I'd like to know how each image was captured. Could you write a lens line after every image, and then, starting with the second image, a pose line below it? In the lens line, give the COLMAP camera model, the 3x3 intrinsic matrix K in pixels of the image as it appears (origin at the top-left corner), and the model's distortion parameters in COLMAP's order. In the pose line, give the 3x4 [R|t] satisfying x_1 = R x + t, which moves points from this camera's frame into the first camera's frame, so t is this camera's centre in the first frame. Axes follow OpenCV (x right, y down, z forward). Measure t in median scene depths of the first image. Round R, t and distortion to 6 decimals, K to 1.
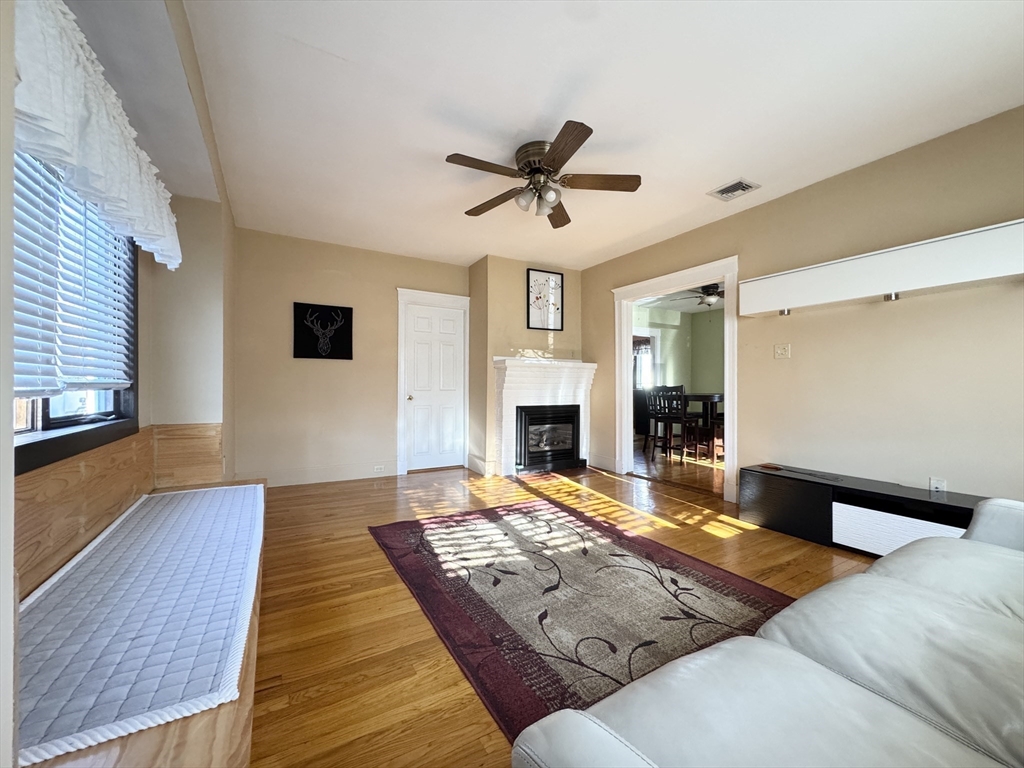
lens RADIAL K [[405.8, 0, 515.3], [0, 405.8, 380.4], [0, 0, 1]] dist [-0.005600, 0.000500]
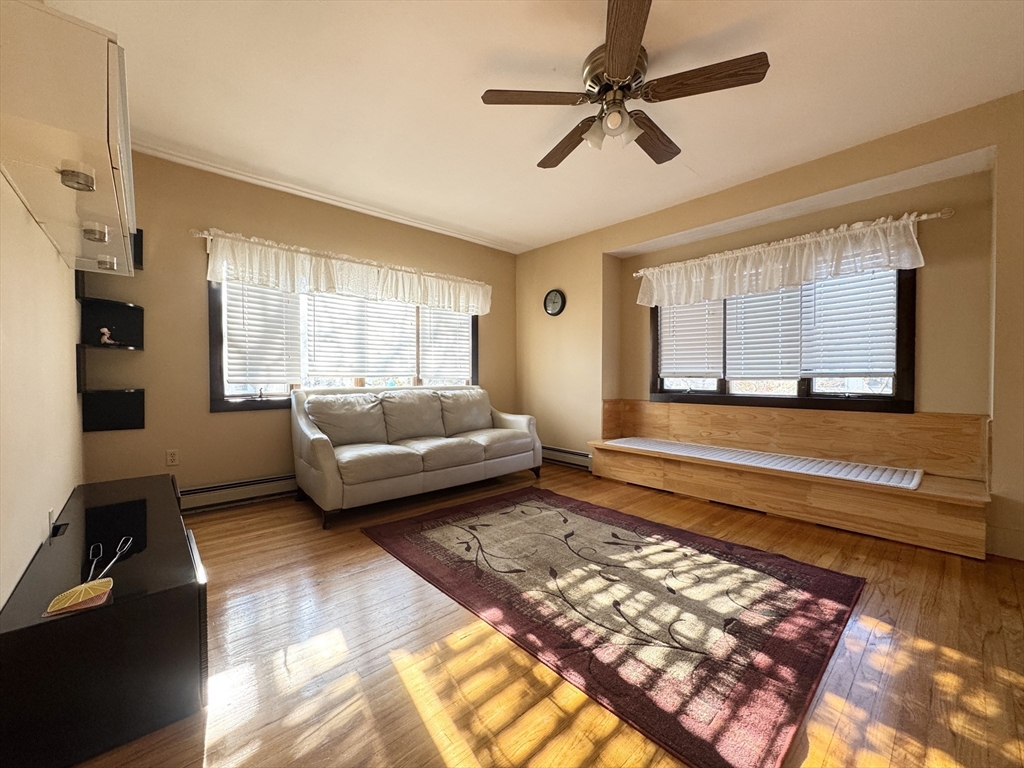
lens RADIAL K [[405.8, 0, 511.8], [0, 405.8, 386.2], [0, 0, 1]] dist [-0.005600, 0.000500]
pose [[-0.980173, 0.002840, -0.198122, 0.377832], [0.000785, 0.999945, 0.010453, 0.027307], [0.198141, 0.010090, -0.980122, 1.616642]]
